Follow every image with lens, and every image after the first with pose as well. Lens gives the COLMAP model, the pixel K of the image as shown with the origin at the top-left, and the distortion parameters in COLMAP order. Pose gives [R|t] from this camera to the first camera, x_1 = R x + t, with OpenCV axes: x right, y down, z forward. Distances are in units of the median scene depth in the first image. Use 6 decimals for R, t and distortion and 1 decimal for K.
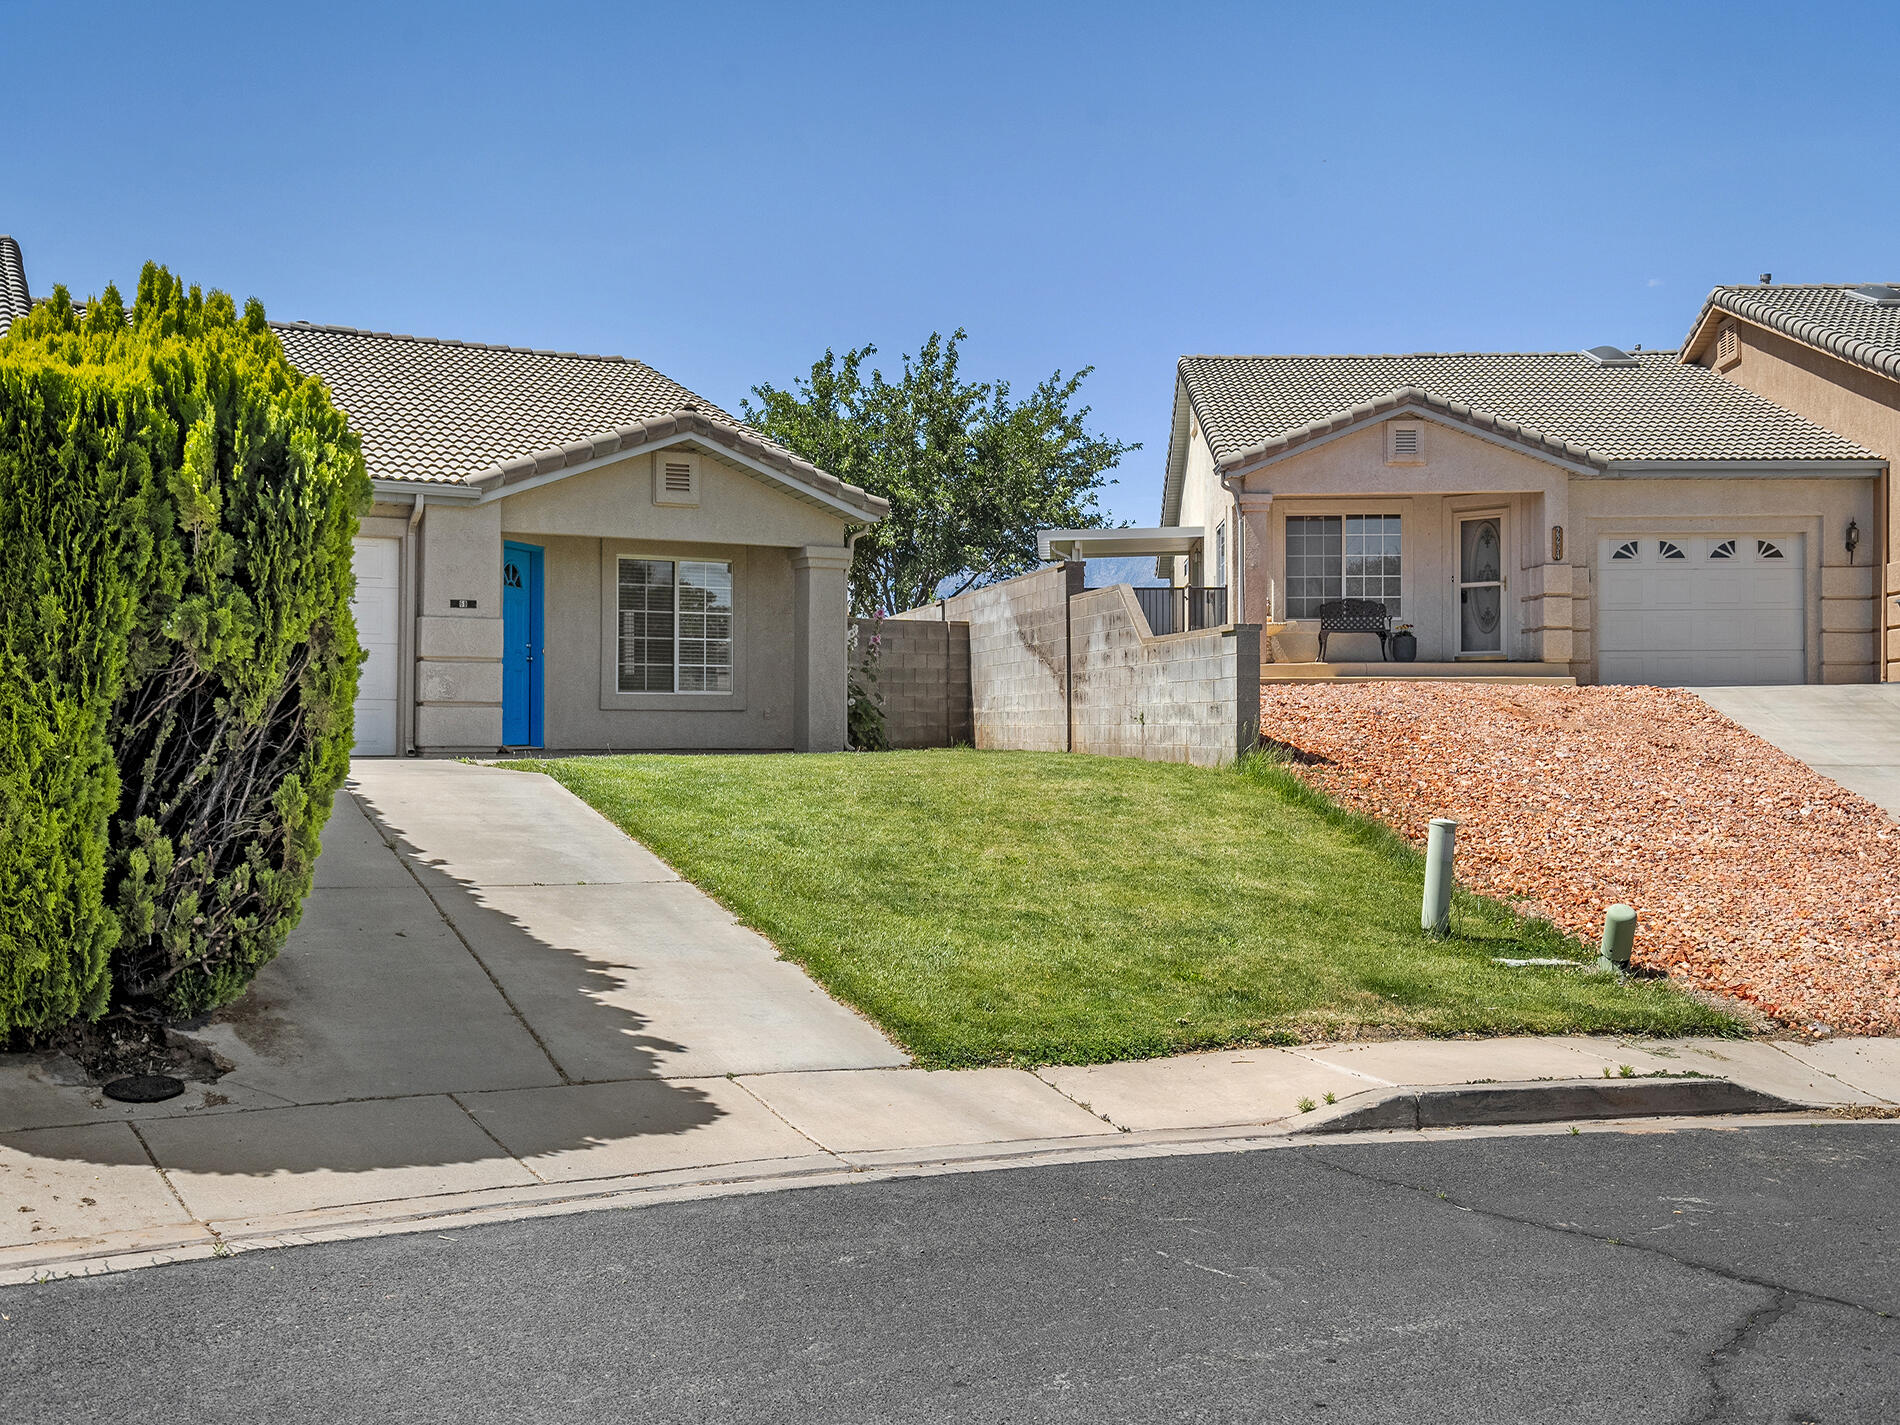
lens RADIAL K [[1846.5, 0, 950.0], [0, 1846.5, 712.5], [0, 0, 1]] dist [0.011079, 0.005341]
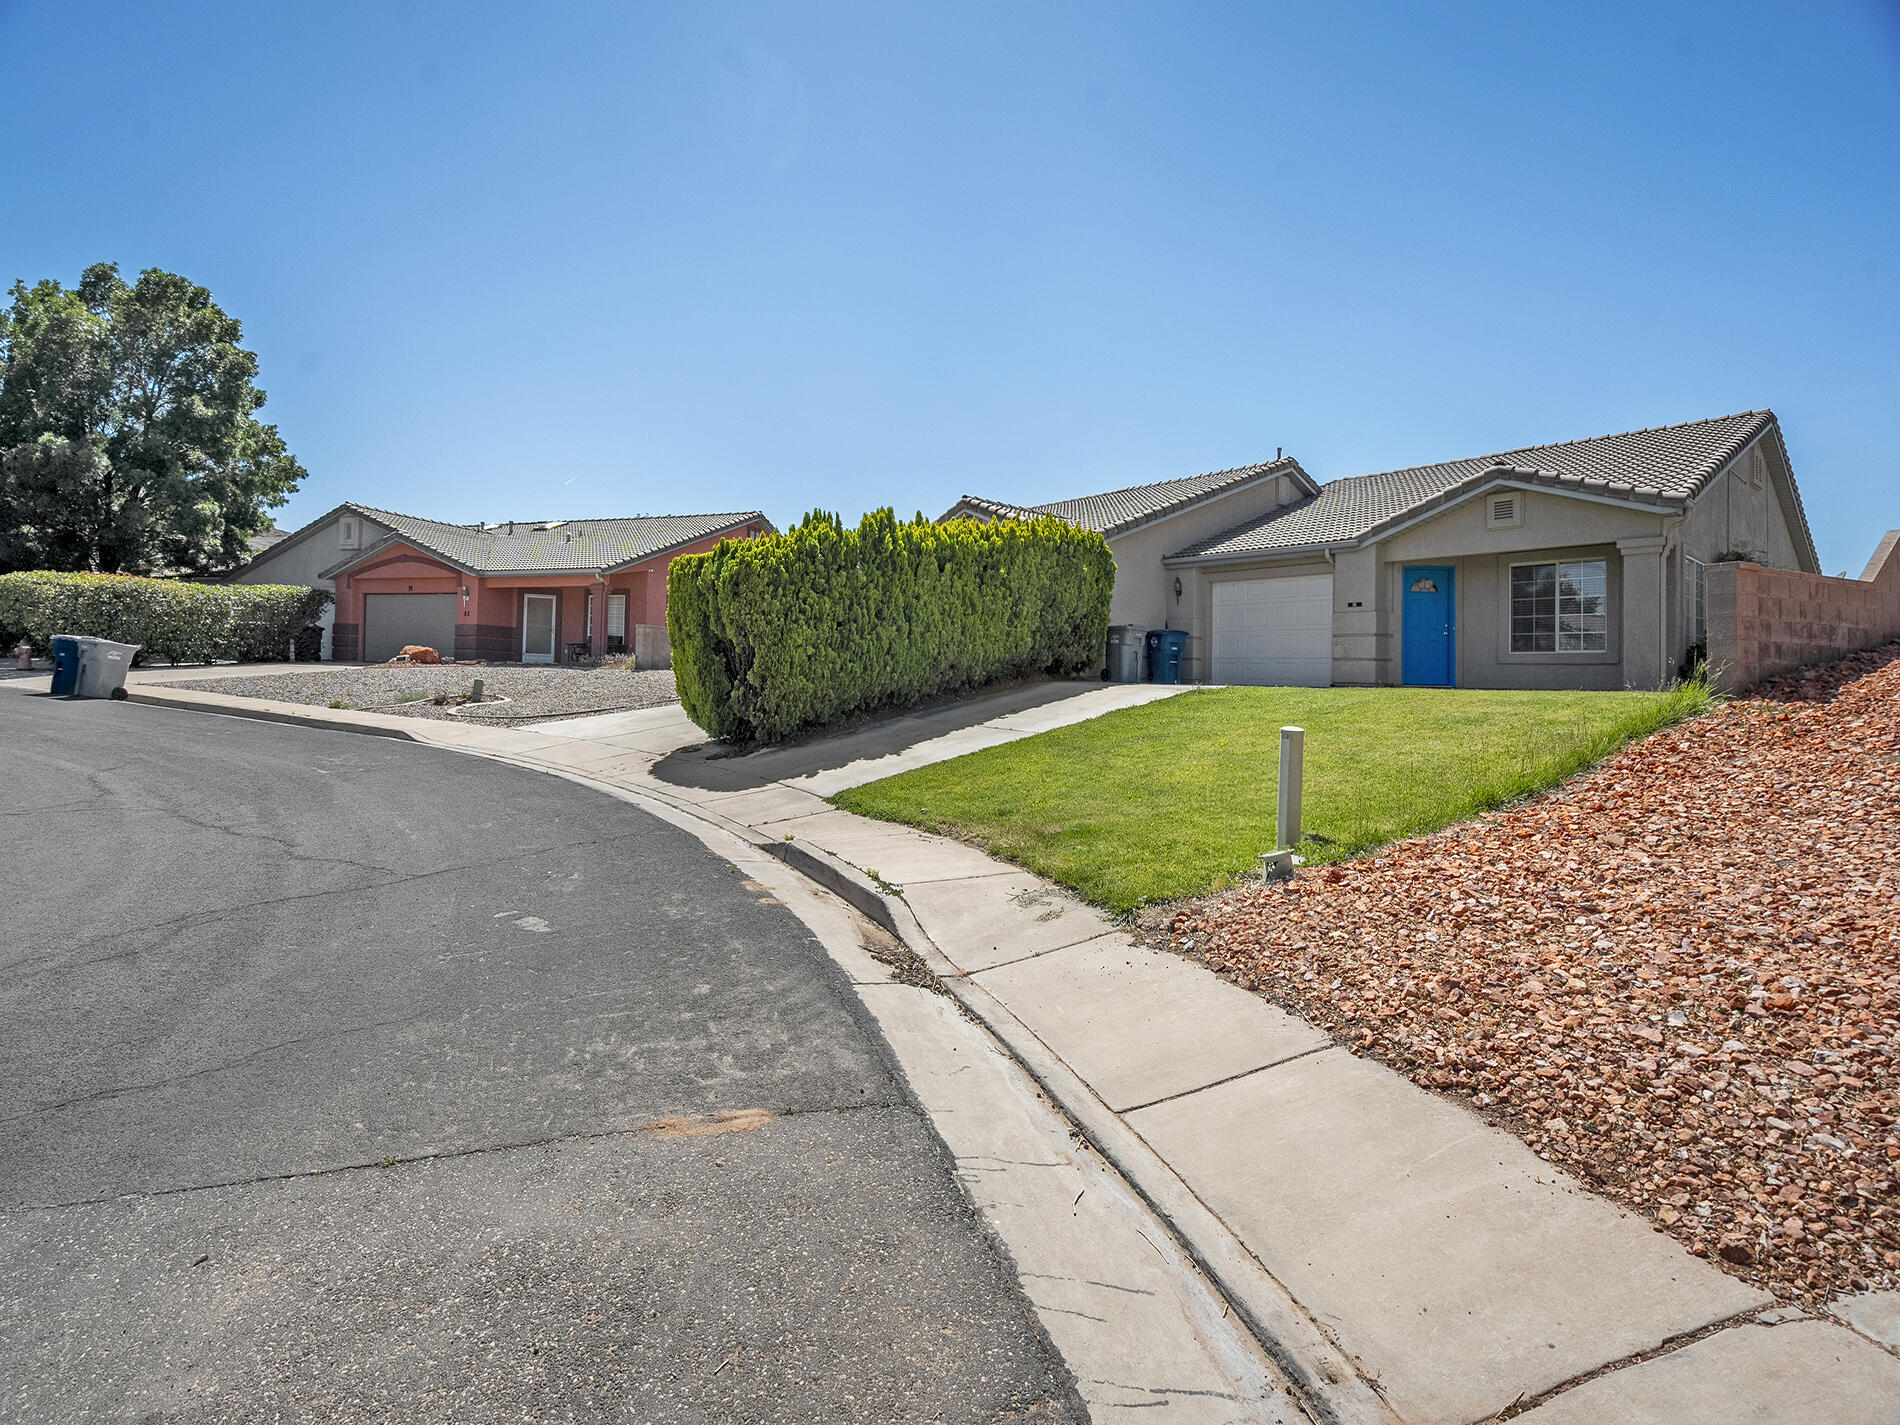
lens RADIAL K [[888.3, 0, 950.0], [0, 888.3, 712.5], [0, 0, 1]] dist [0.000056, 0.000054]
pose [[0.212318, 0.034487, -0.976592, 0.509741], [-0.010219, 0.999401, 0.033071, 0.022607], [0.977147, 0.002958, 0.212543, 0.416380]]
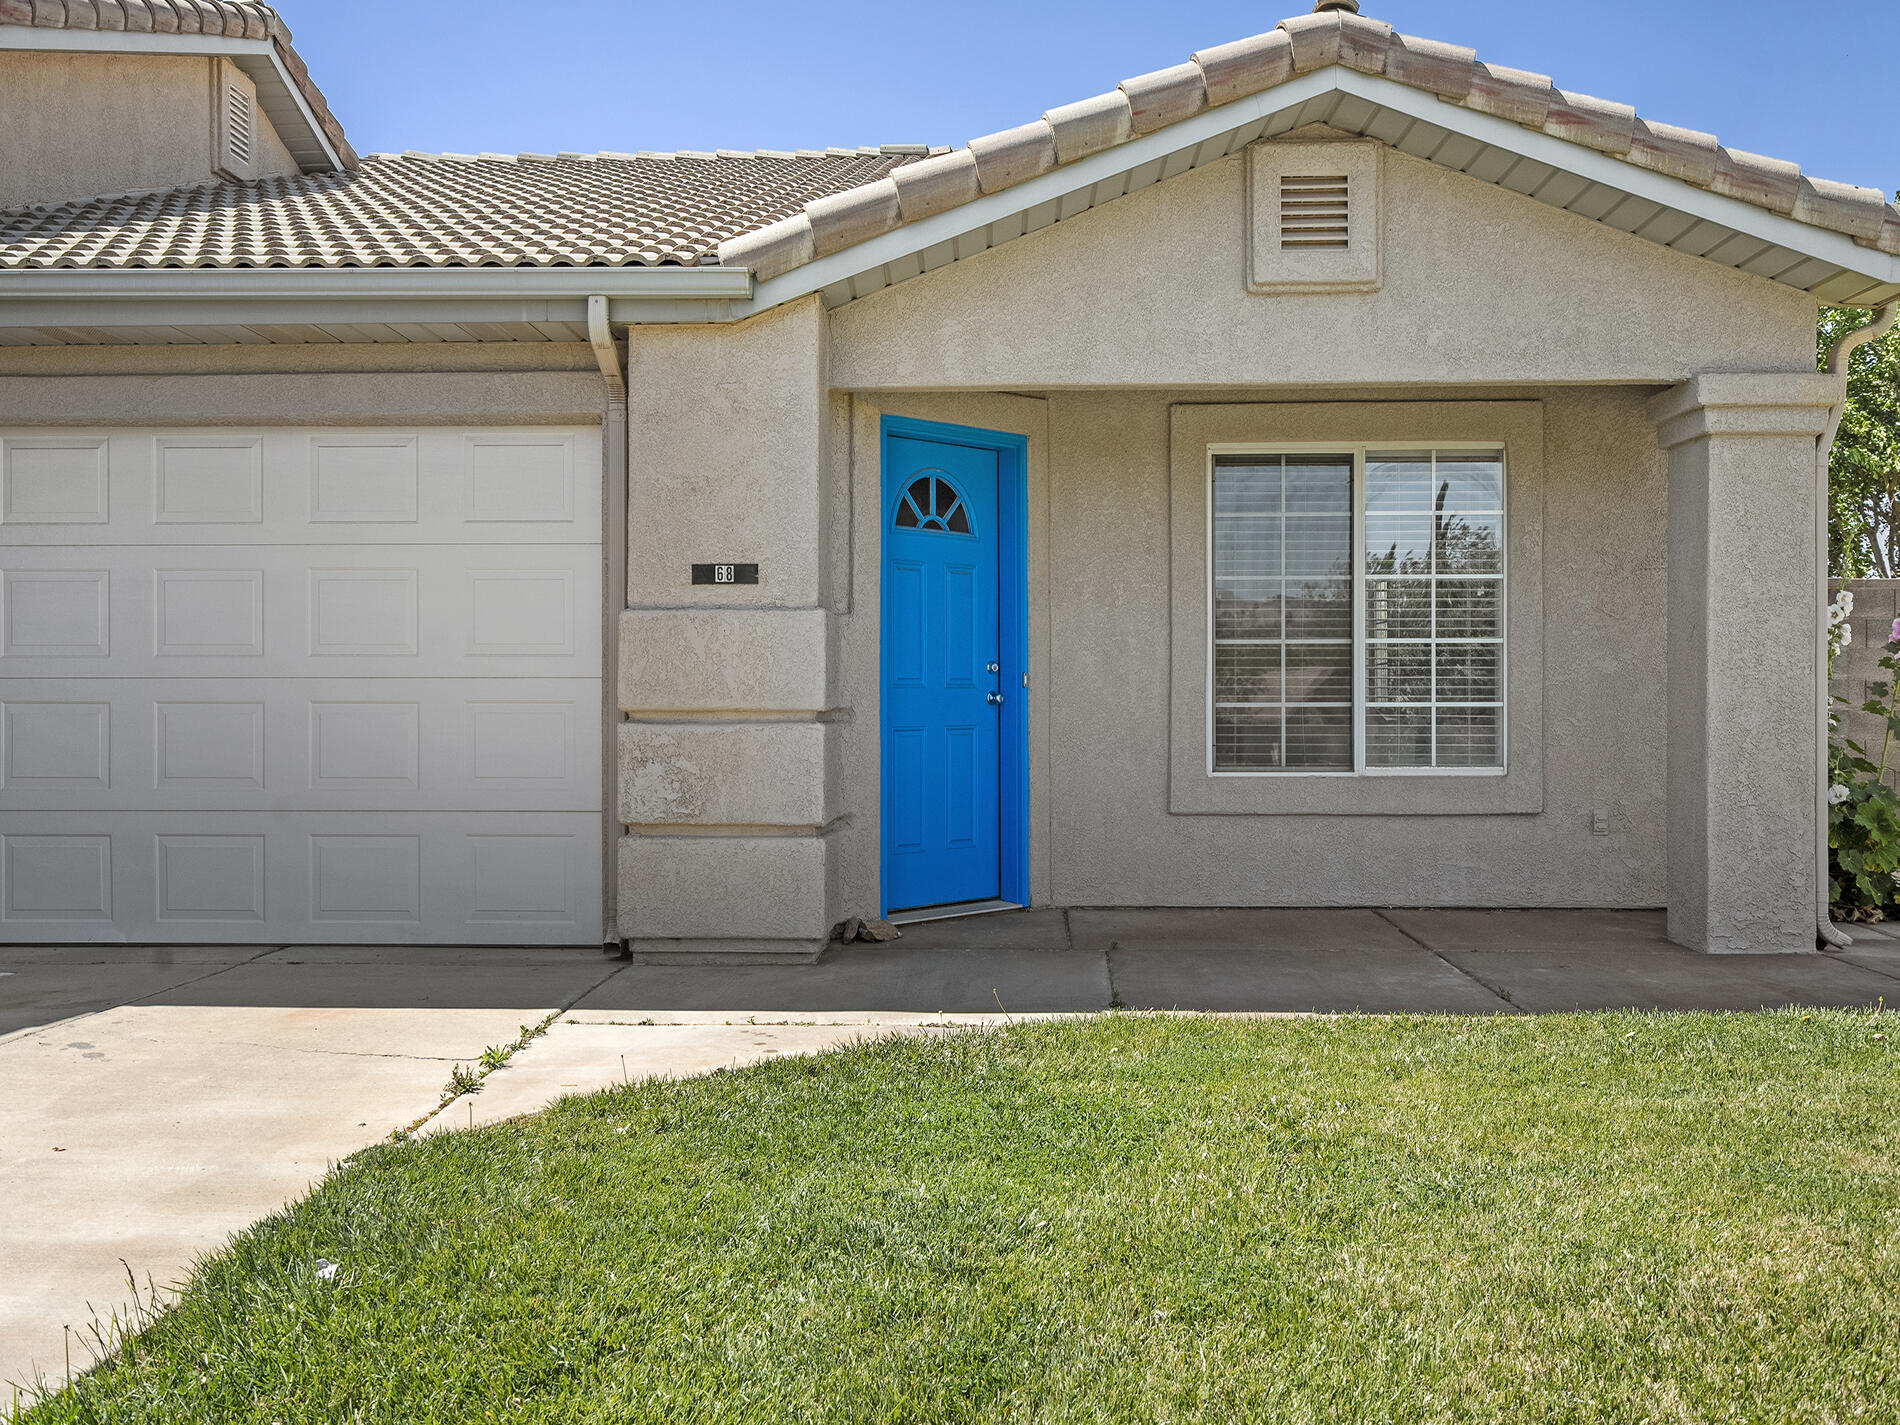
lens RADIAL K [[1686.9, 0, 946.0], [0, 1686.9, 719.0], [0, 0, 1]] dist [0.003046, -0.001214]
pose [[0.862664, -0.001099, -0.505777, -0.041708], [0.009176, 0.999867, 0.013478, -0.031991], [0.505695, -0.016268, 0.862559, 0.705490]]
